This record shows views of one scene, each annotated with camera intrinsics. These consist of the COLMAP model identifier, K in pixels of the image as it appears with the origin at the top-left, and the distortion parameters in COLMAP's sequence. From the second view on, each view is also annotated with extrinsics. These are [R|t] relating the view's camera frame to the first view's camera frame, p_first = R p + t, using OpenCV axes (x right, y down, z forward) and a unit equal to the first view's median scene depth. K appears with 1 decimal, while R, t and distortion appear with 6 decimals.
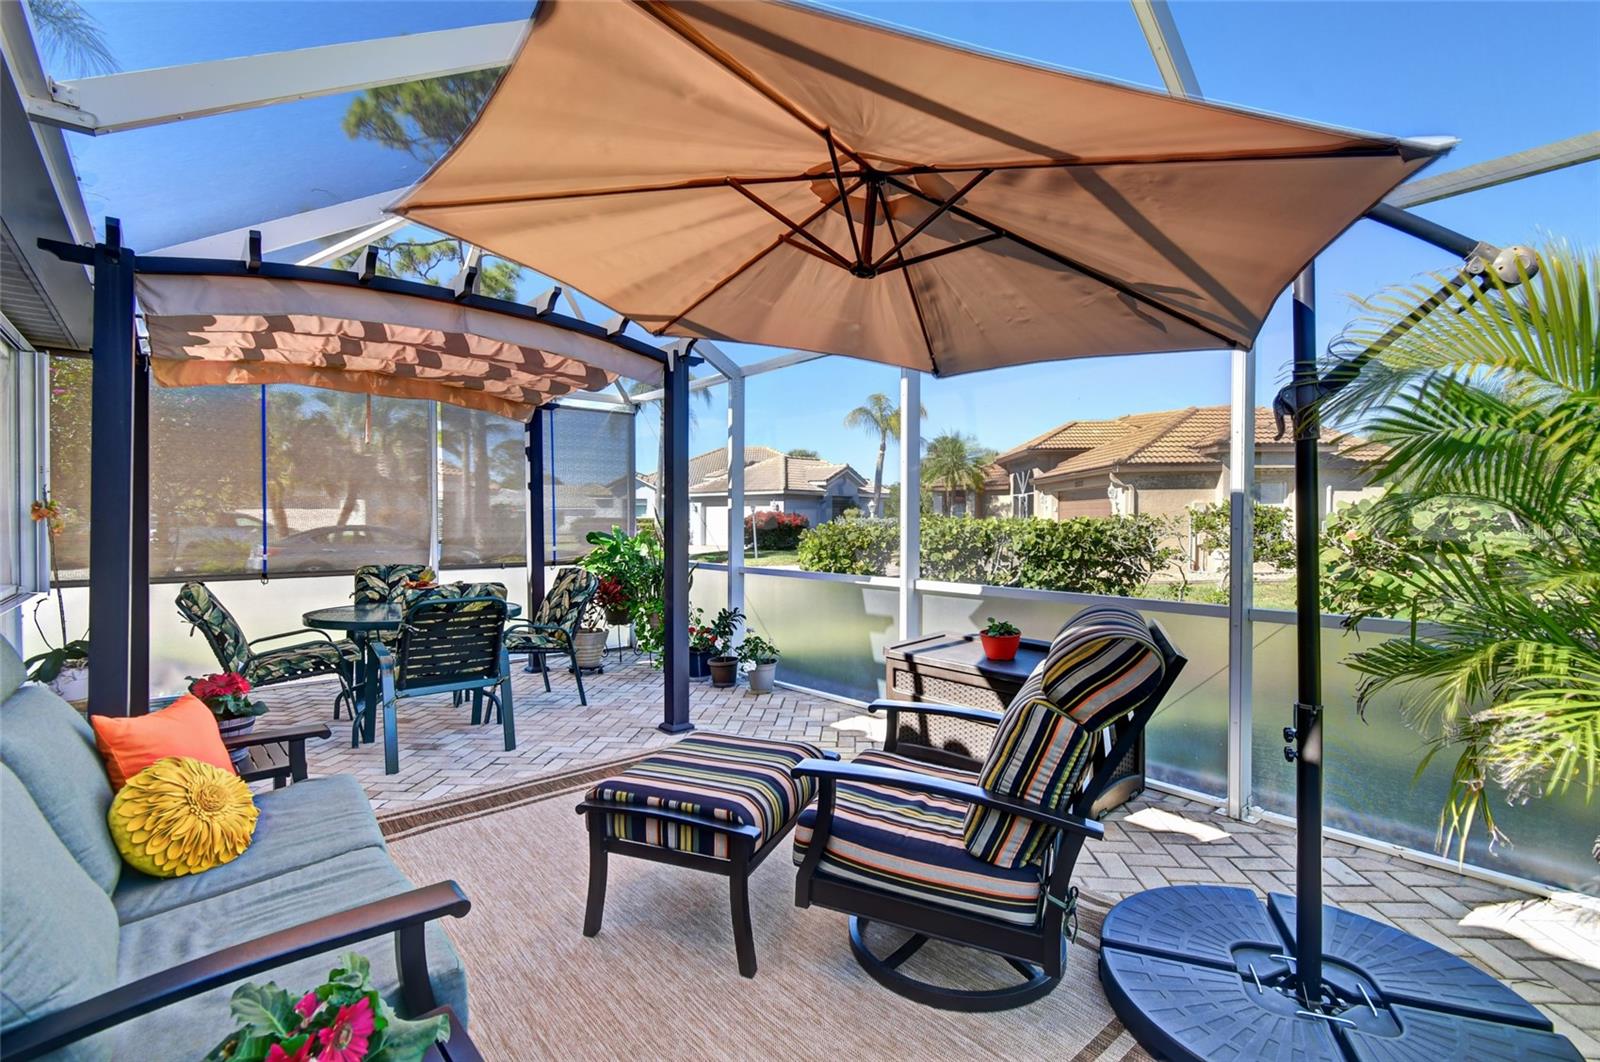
lens RADIAL K [[713.4, 0, 821.1], [0, 713.4, 520.6], [0, 0, 1]] dist [0.004008, 0.000429]
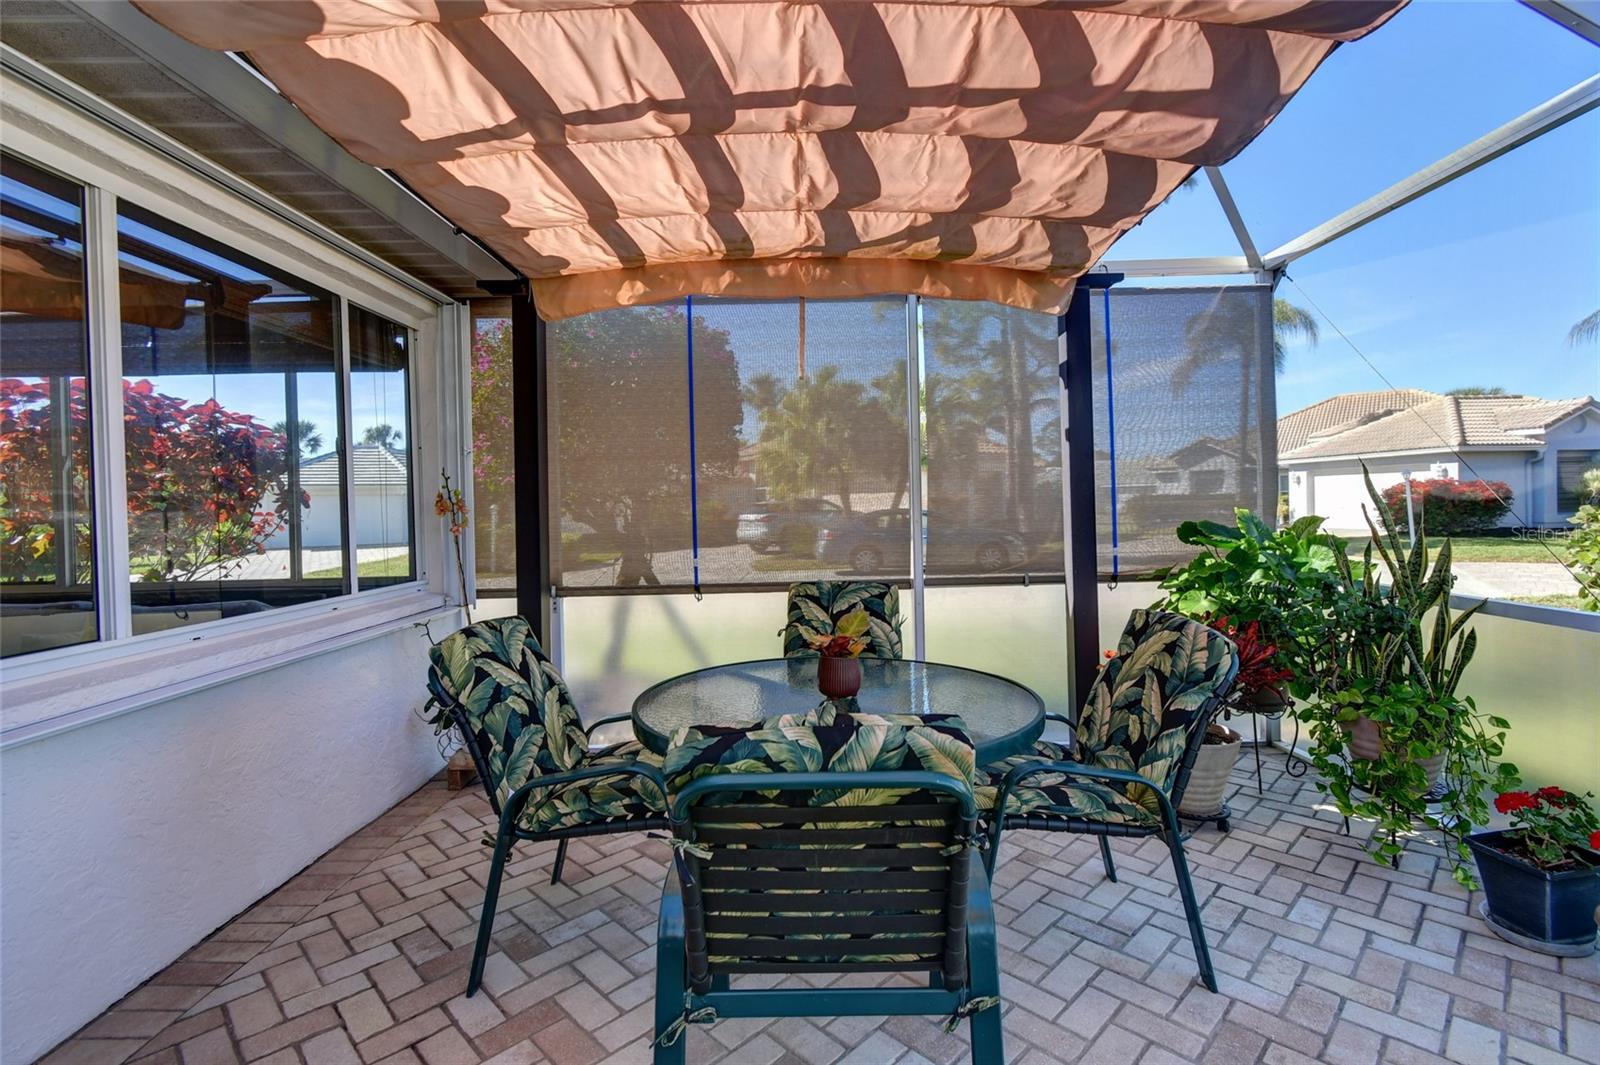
lens RADIAL K [[713.4, 0, 821.1], [0, 713.4, 522.1], [0, 0, 1]] dist [0.004008, 0.000429]
pose [[0.740109, -0.000008, -0.672487, -0.195722], [0.021474, 0.999490, 0.023621, -0.001564], [0.672144, -0.031923, 0.739732, 0.503562]]
